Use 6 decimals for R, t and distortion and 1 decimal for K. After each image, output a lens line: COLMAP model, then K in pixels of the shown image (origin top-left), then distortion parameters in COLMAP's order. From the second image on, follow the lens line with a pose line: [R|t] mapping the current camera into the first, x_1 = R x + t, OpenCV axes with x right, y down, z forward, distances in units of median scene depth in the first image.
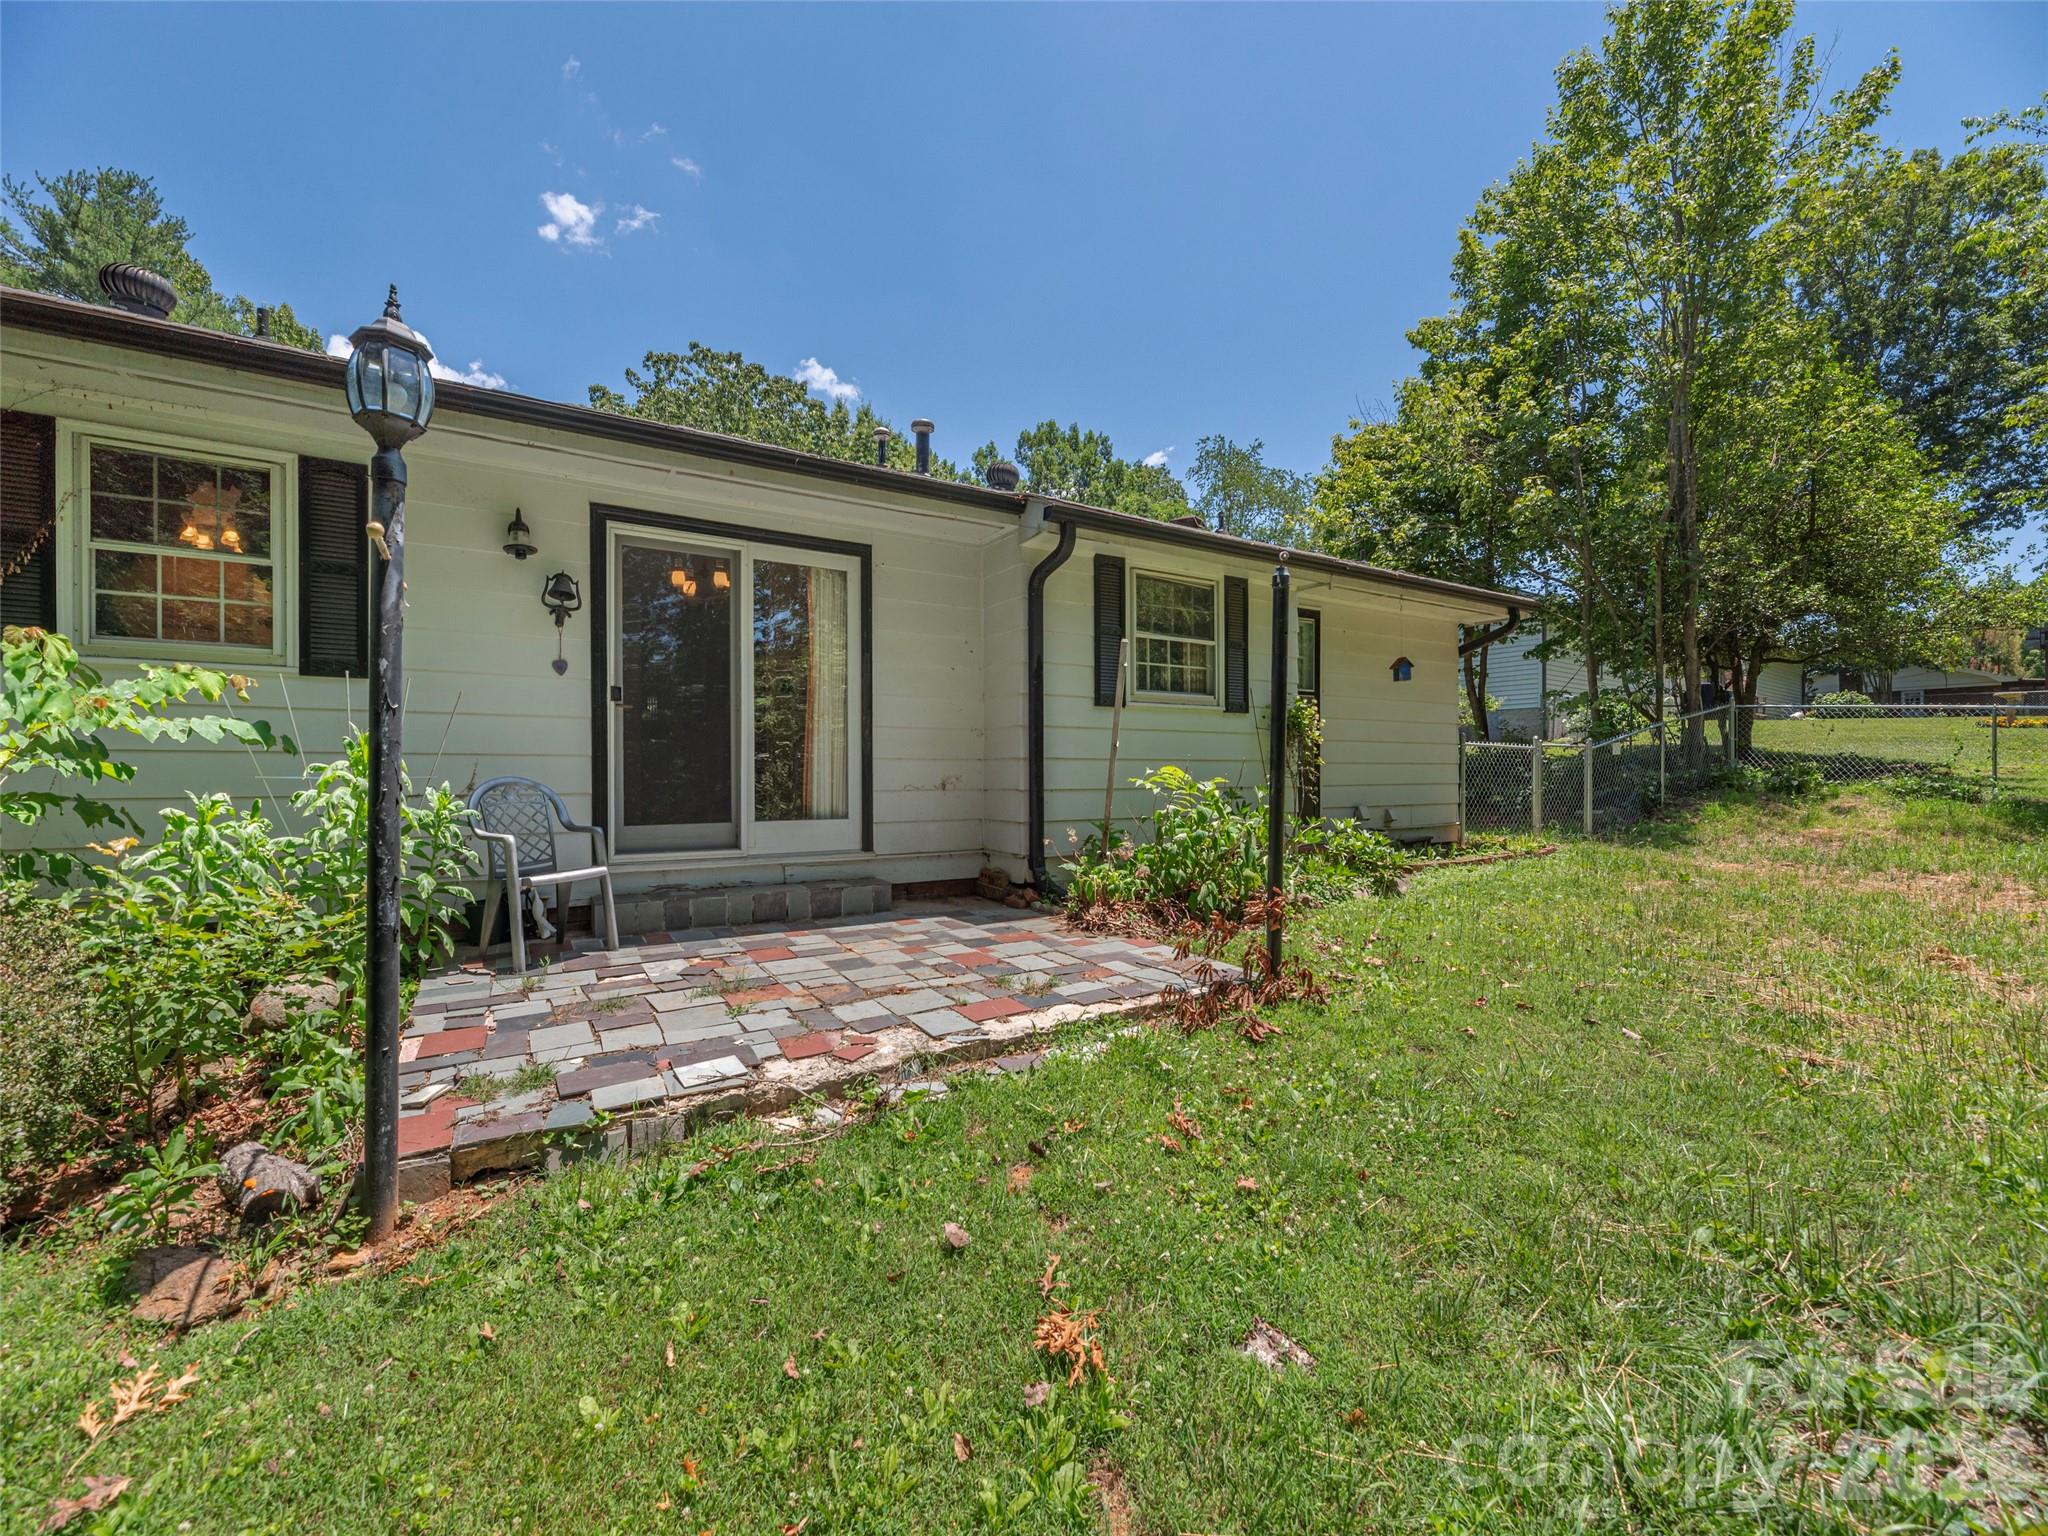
lens RADIAL K [[829.5, 0, 1024.3], [0, 829.5, 770.3], [0, 0, 1]] dist [-0.003708, 0.000474]
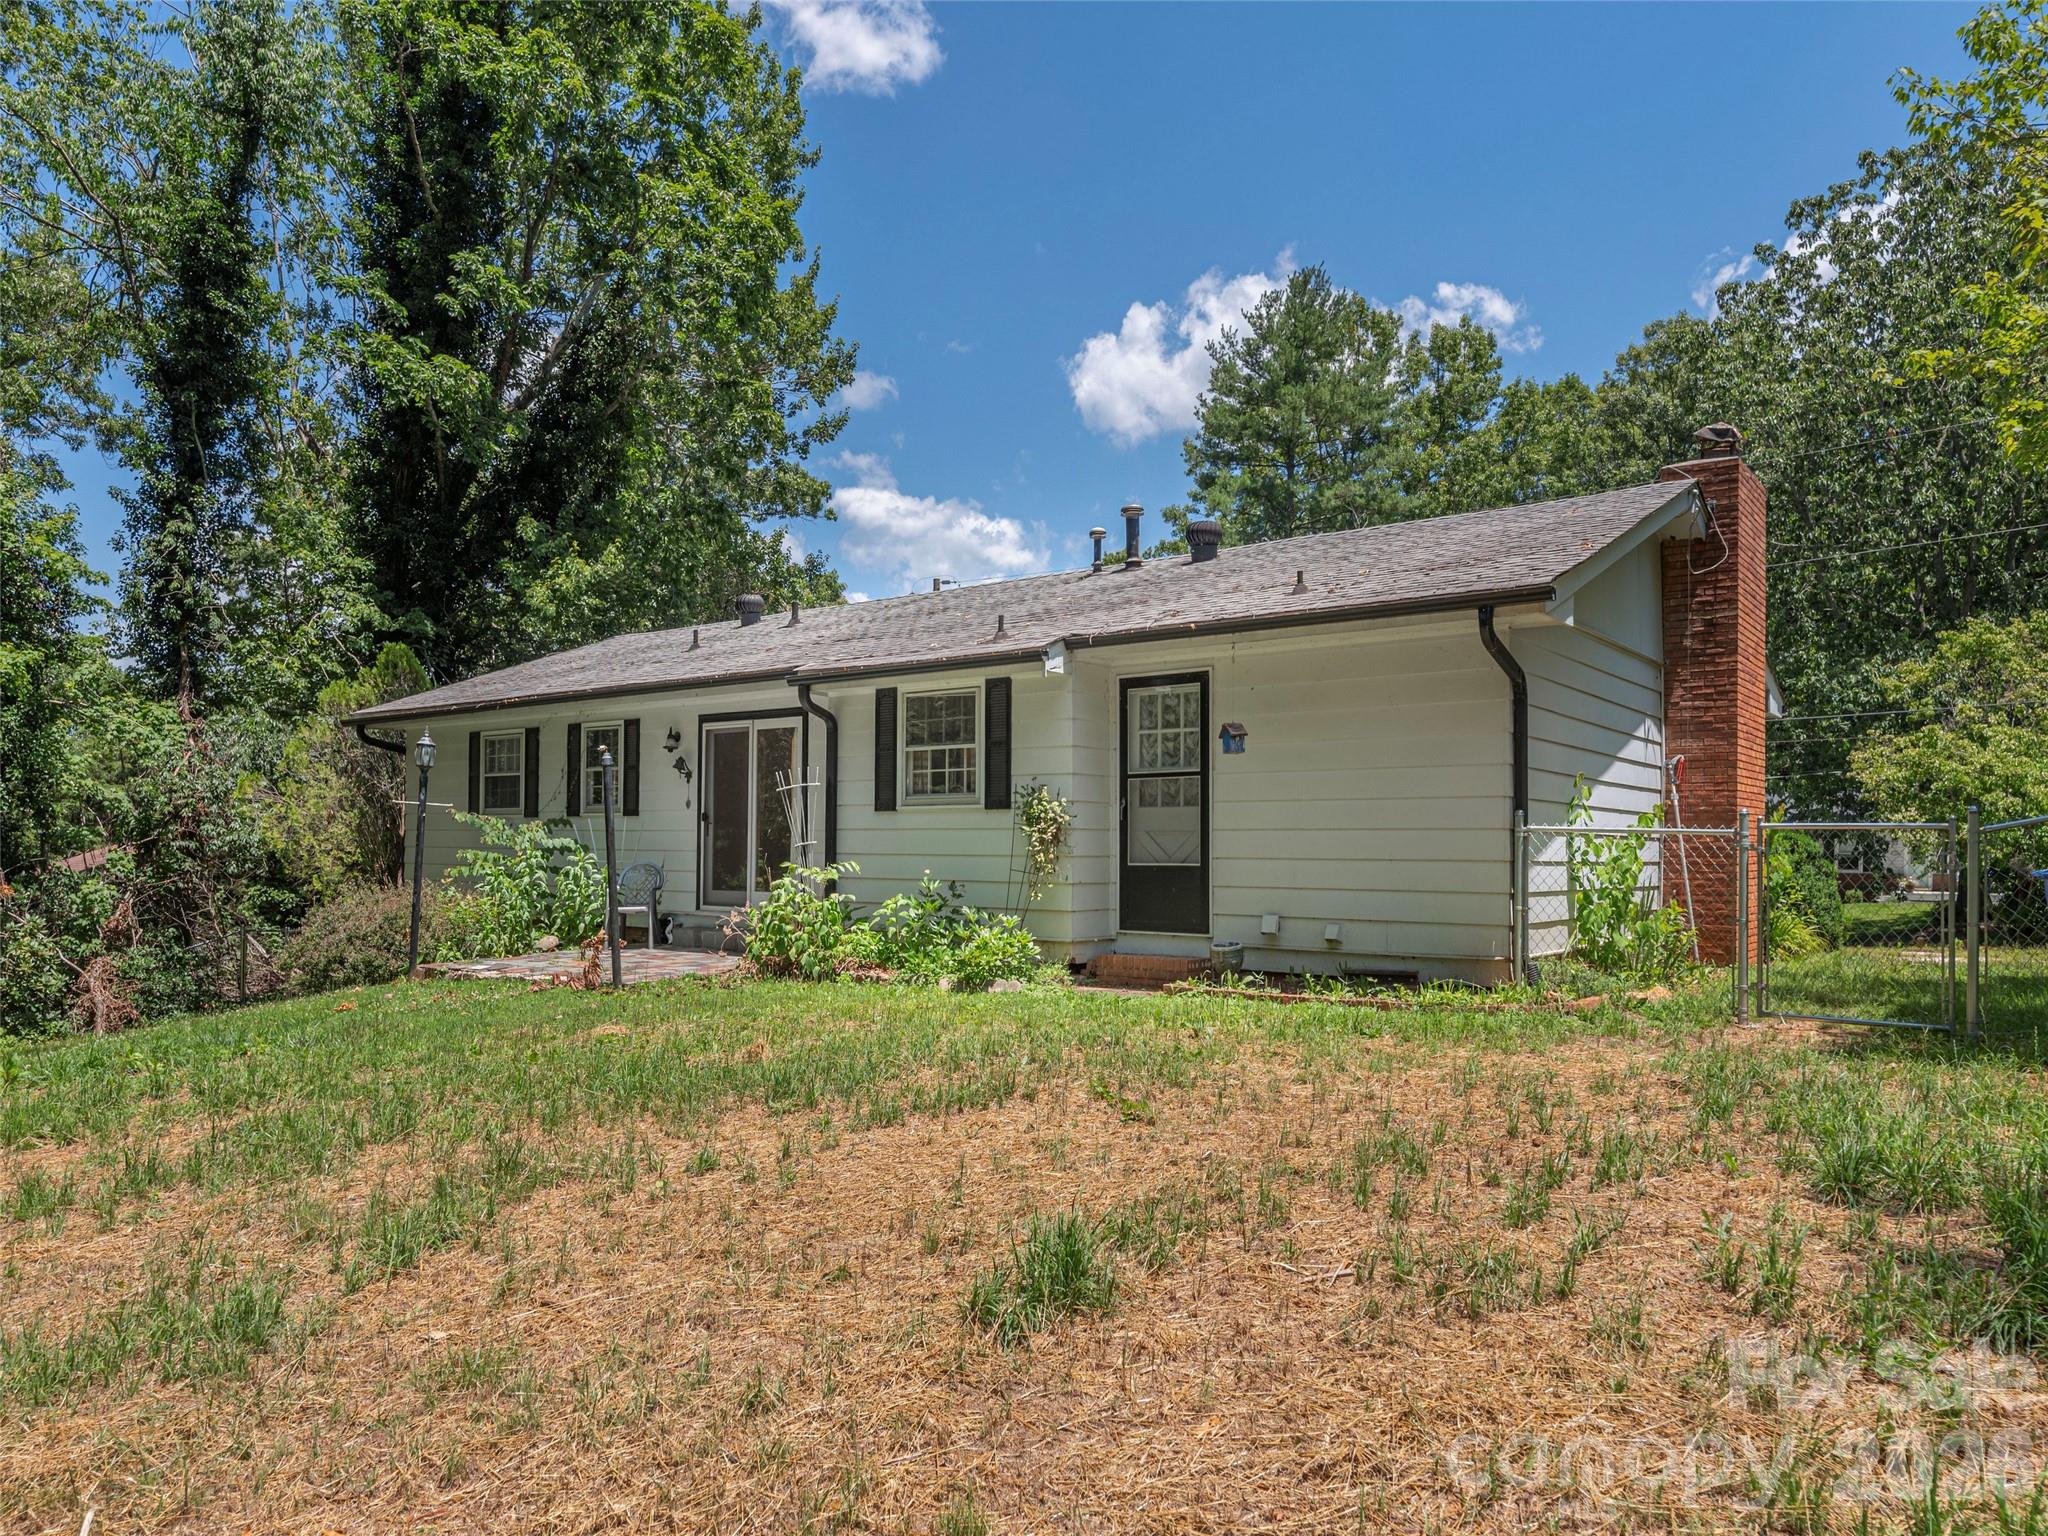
lens RADIAL K [[1427.4, 0, 1023.8], [0, 1427.4, 772.5], [0, 0, 1]] dist [-0.000069, -0.000004]
pose [[0.351201, -0.048753, -0.935030, 2.074974], [-0.005194, 0.998527, -0.054014, -0.019379], [0.936286, 0.023826, 0.350431, 0.431597]]
